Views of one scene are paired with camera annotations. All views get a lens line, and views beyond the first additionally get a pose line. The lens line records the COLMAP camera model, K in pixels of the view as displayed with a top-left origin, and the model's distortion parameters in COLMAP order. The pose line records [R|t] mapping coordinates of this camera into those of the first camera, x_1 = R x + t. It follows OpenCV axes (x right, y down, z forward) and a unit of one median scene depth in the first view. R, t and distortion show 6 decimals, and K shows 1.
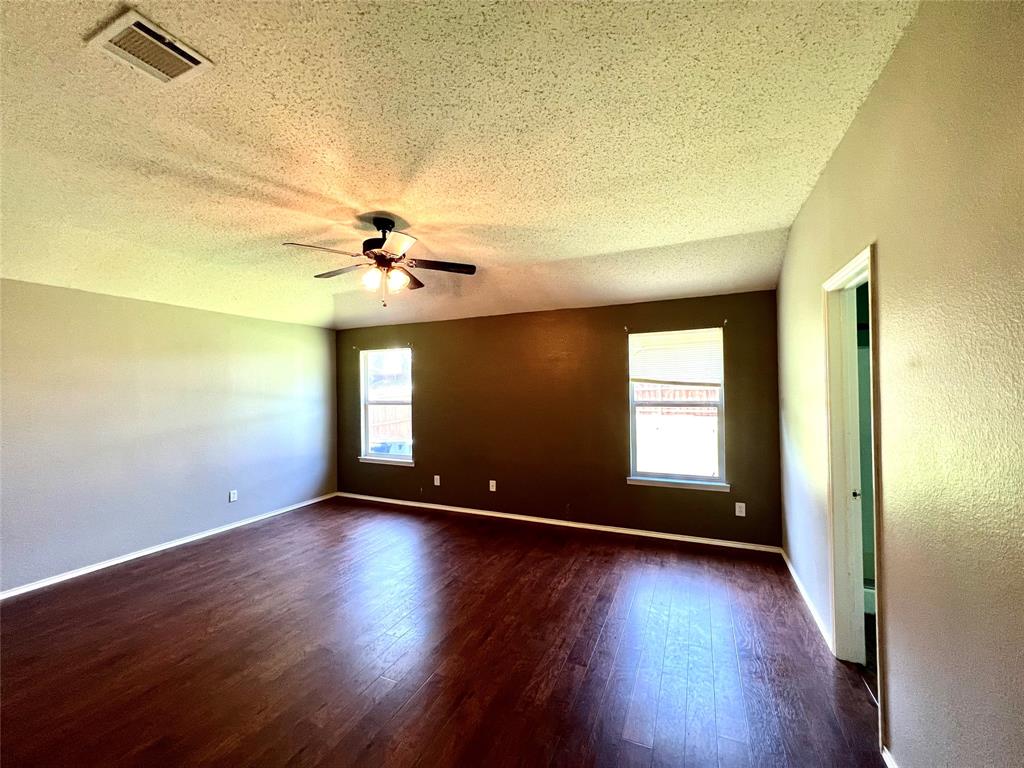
lens RADIAL K [[411.1, 0, 512.4], [0, 411.1, 386.5], [0, 0, 1]] dist [0.000815, 0.000139]
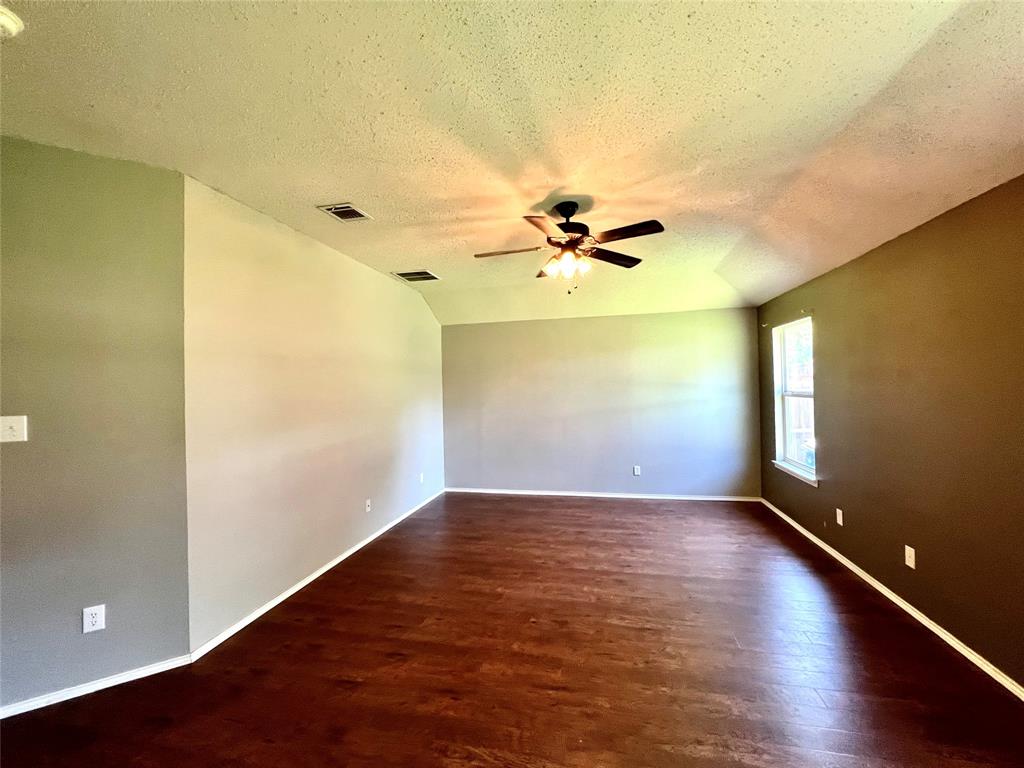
lens RADIAL K [[411.1, 0, 514.2], [0, 411.1, 383.7], [0, 0, 1]] dist [0.000815, 0.000139]
pose [[0.202971, 0.001139, -0.979184, 0.382855], [0.025747, 0.999647, 0.006500, 0.002854], [0.978846, -0.026530, 0.202870, 0.420192]]
